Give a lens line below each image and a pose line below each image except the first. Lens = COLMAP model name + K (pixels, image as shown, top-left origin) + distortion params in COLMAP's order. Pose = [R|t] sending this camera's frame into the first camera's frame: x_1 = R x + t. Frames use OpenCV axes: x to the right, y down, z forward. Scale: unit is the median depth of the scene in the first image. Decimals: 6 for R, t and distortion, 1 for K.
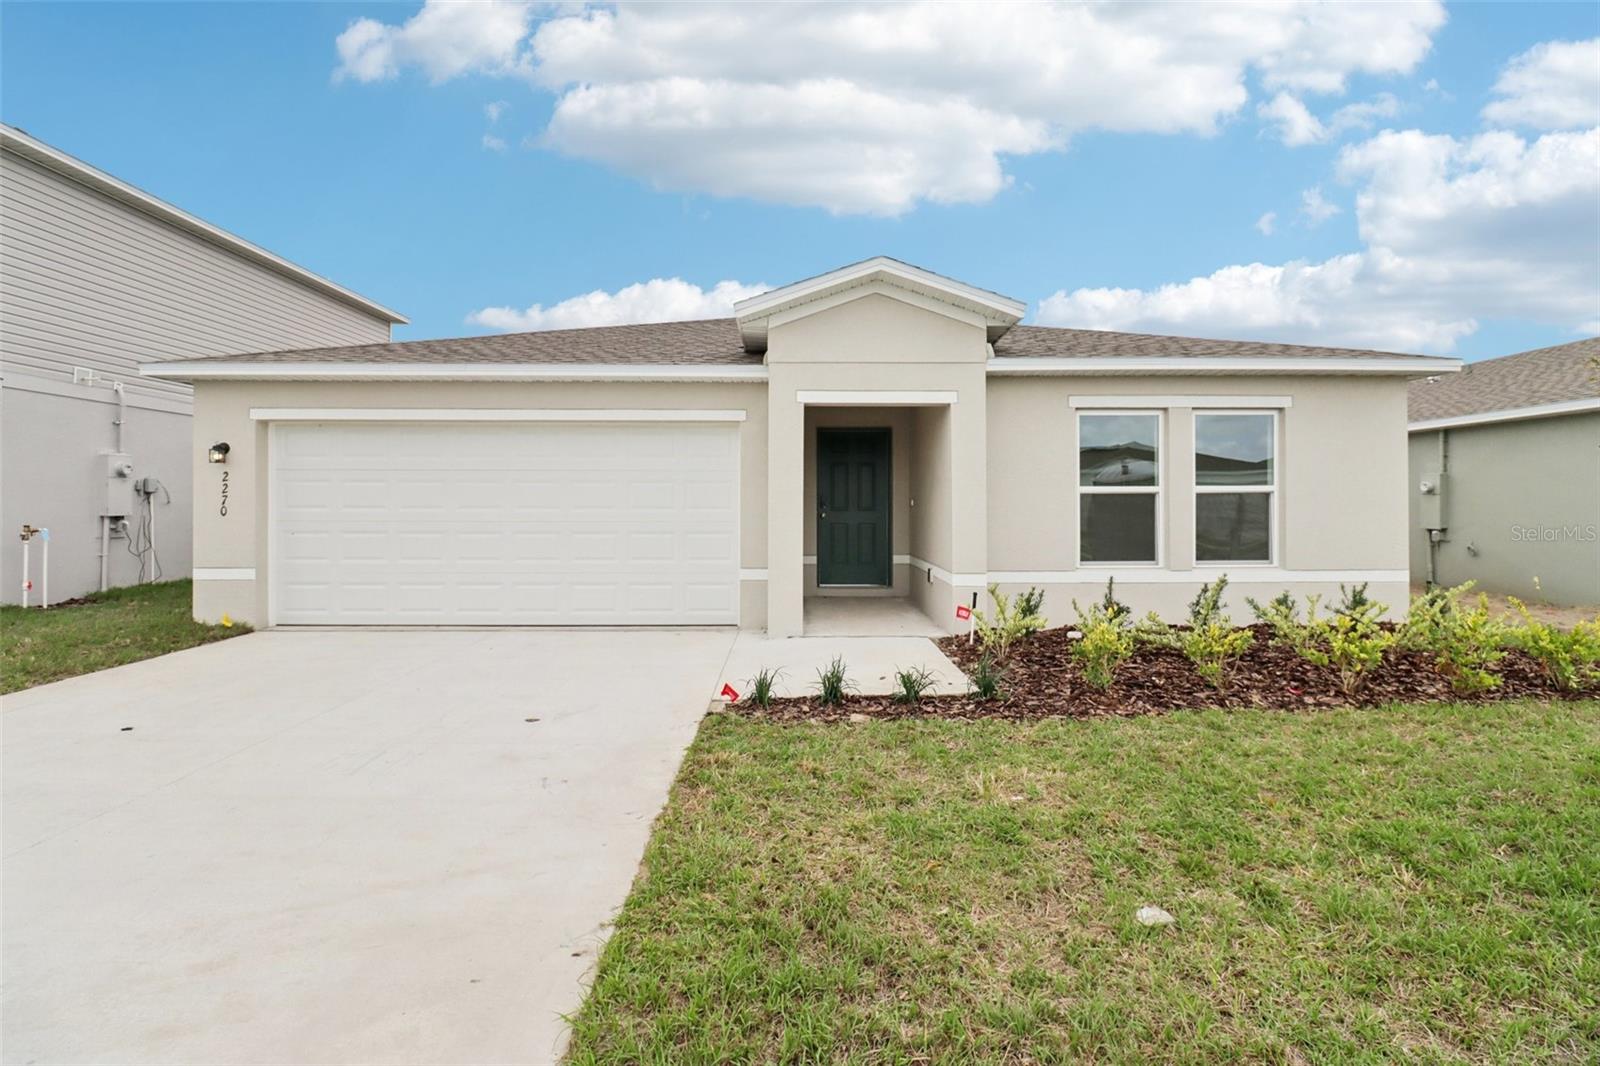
lens RADIAL K [[741.7, 0, 802.5], [0, 741.7, 502.1], [0, 0, 1]] dist [-0.002359, -0.011859]
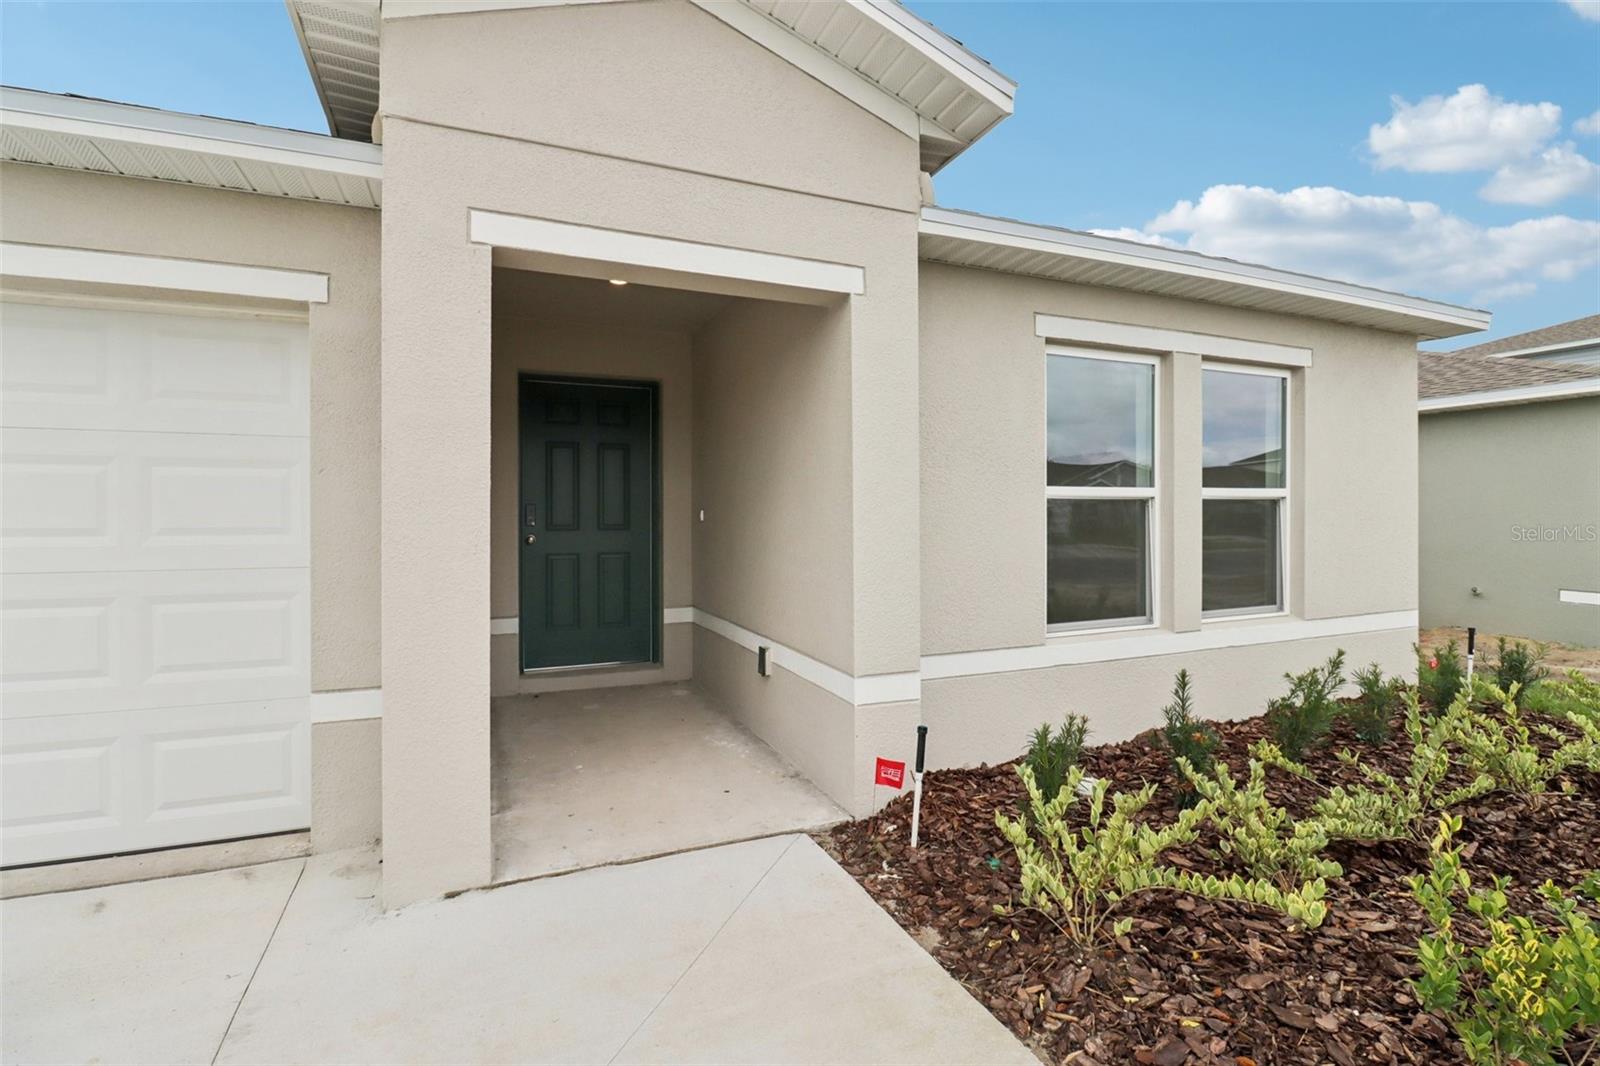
lens RADIAL K [[741.7, 0, 802.5], [0, 741.7, 502.1], [0, 0, 1]] dist [-0.002359, -0.011859]
pose [[0.922864, 0.003784, 0.385108, 0.003227], [0.001055, 0.999923, -0.012351, -0.002789], [-0.385125, 0.011805, 0.922789, 0.575718]]
